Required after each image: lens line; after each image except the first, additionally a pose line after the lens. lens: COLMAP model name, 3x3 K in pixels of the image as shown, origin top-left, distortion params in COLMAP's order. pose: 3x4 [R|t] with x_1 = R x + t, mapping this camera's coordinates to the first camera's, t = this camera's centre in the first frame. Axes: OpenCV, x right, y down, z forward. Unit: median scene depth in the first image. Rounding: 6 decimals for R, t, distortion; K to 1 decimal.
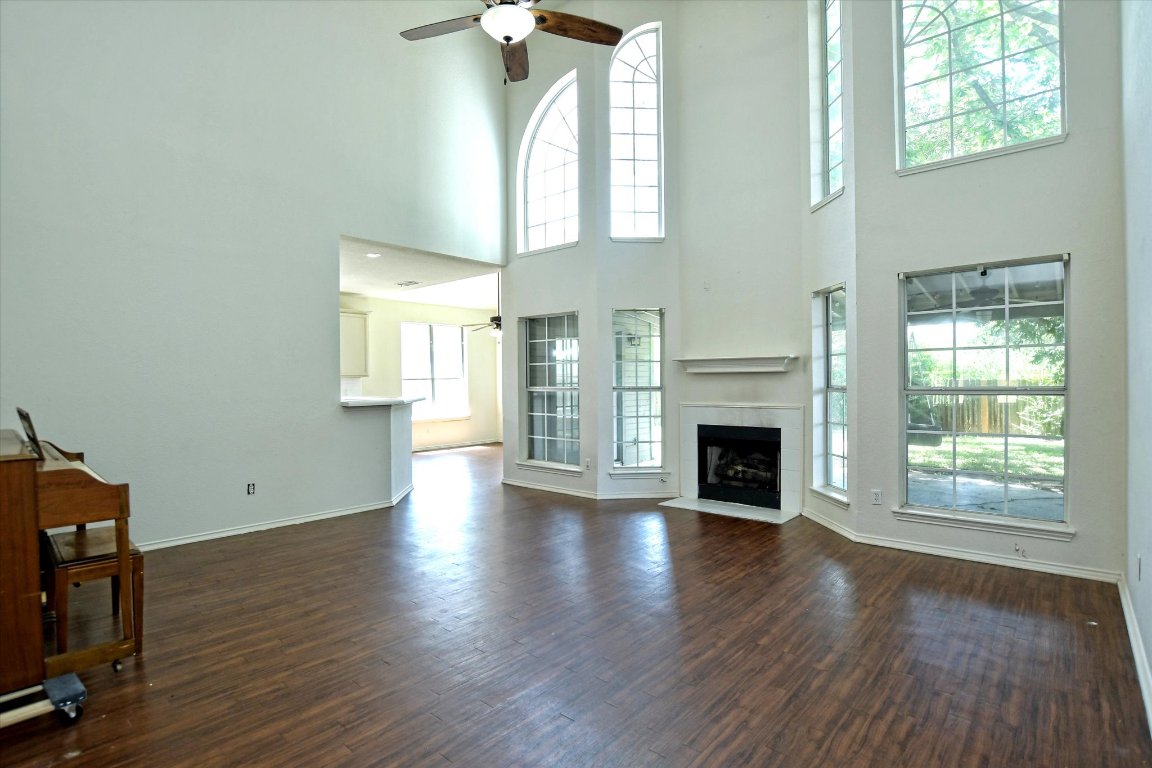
lens RADIAL K [[556.5, 0, 576.0], [0, 556.5, 384.0], [0, 0, 1]] dist [-0.024208, -0.000534]
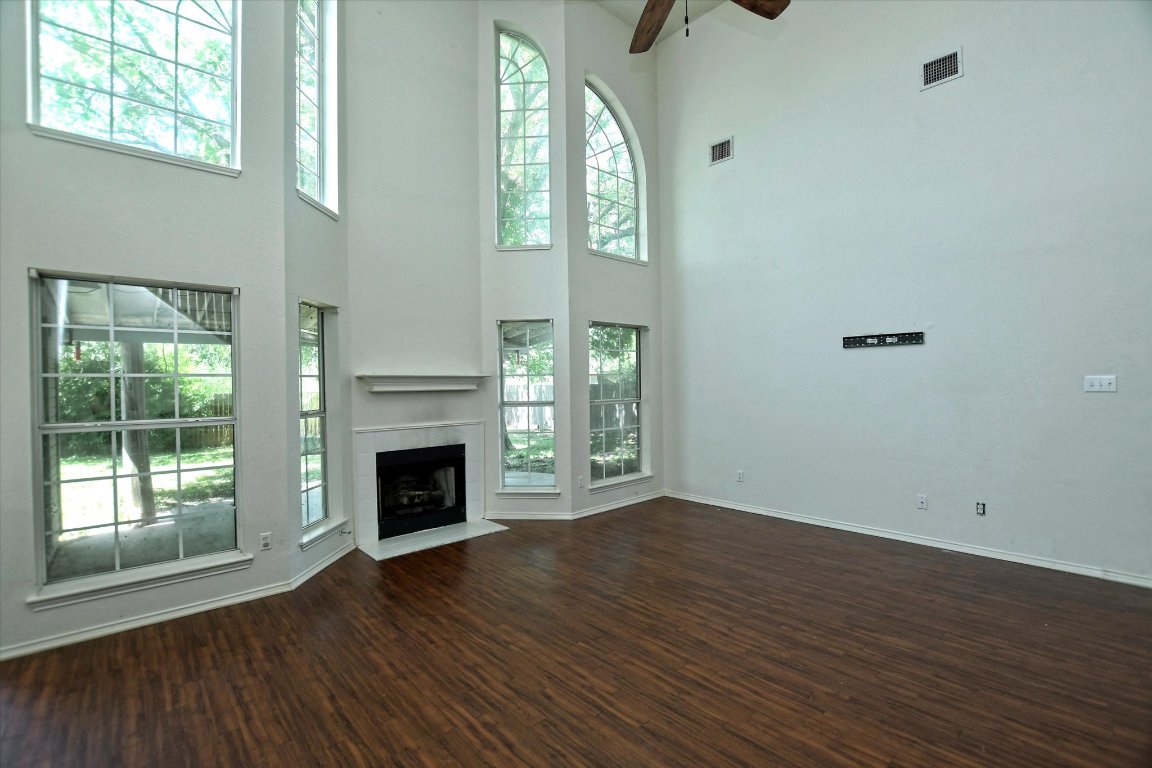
lens RADIAL K [[494.8, 0, 572.5], [0, 494.8, 390.3], [0, 0, 1]] dist [-0.001358, -0.000444]
pose [[0.120896, 0.002017, 0.992663, -0.556499], [0.010709, 0.999937, -0.003336, -0.017126], [-0.992607, 0.011034, 0.120867, 0.704728]]
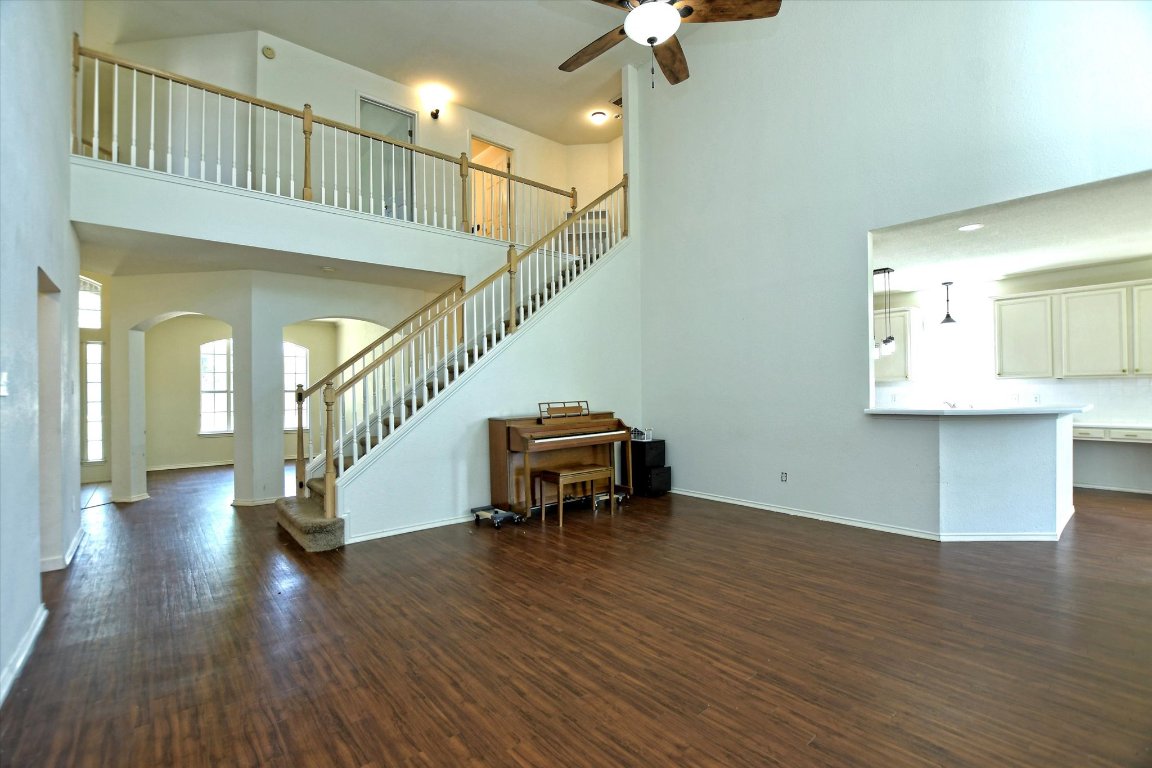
lens RADIAL K [[510.7, 0, 570.0], [0, 510.7, 391.0], [0, 0, 1]] dist [-0.018470, -0.000318]
pose [[-0.142223, 0.014107, -0.989734, 0.499948], [0.009109, 0.999875, 0.012943, -0.010781], [0.989793, -0.007175, -0.142334, 0.632297]]
